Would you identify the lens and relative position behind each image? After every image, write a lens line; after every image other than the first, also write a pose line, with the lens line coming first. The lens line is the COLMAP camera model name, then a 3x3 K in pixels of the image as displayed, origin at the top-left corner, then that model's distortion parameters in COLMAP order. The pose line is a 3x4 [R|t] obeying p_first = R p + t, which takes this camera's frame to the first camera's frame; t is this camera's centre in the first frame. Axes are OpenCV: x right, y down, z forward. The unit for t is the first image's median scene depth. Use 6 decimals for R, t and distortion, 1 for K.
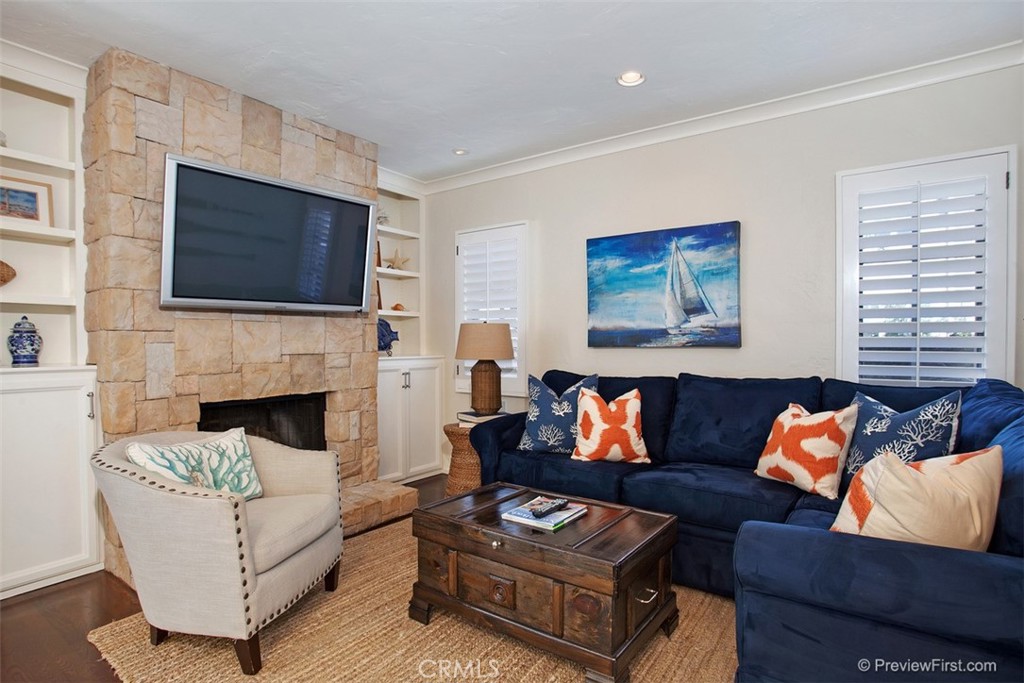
lens RADIAL K [[519.3, 0, 508.1], [0, 519.3, 341.5], [0, 0, 1]] dist [-0.059529, 0.003381]
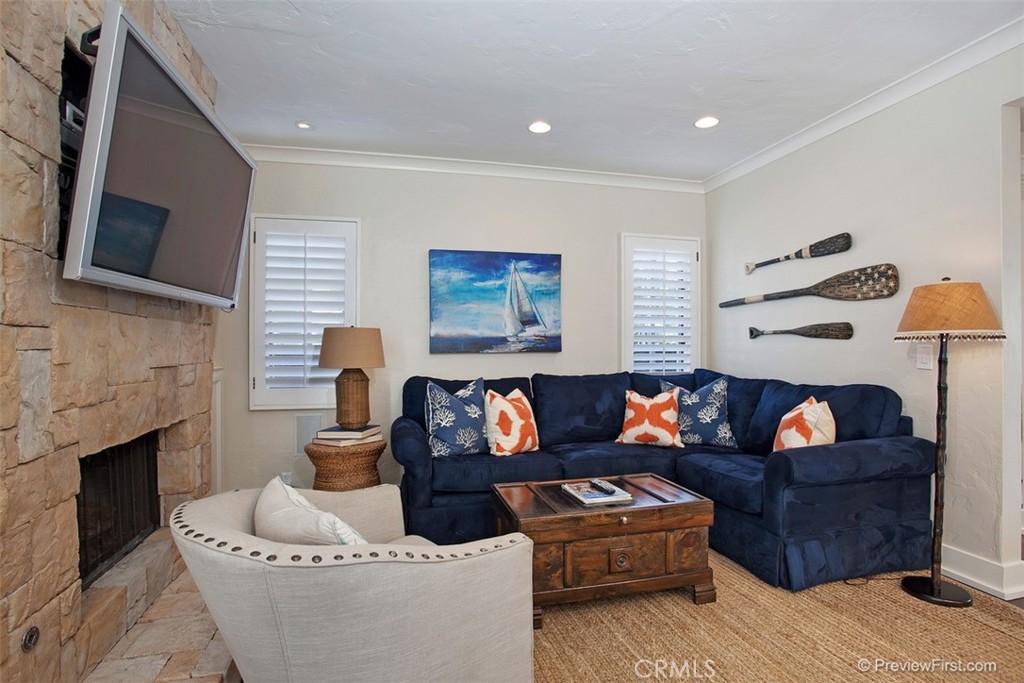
lens RADIAL K [[519.3, 0, 506.5], [0, 519.3, 344.5], [0, 0, 1]] dist [-0.059529, 0.003381]
pose [[0.650502, 0.003898, 0.759494, -0.601741], [0.003173, 0.999964, -0.007850, 0.001901], [-0.759498, 0.007517, 0.650467, 0.240475]]
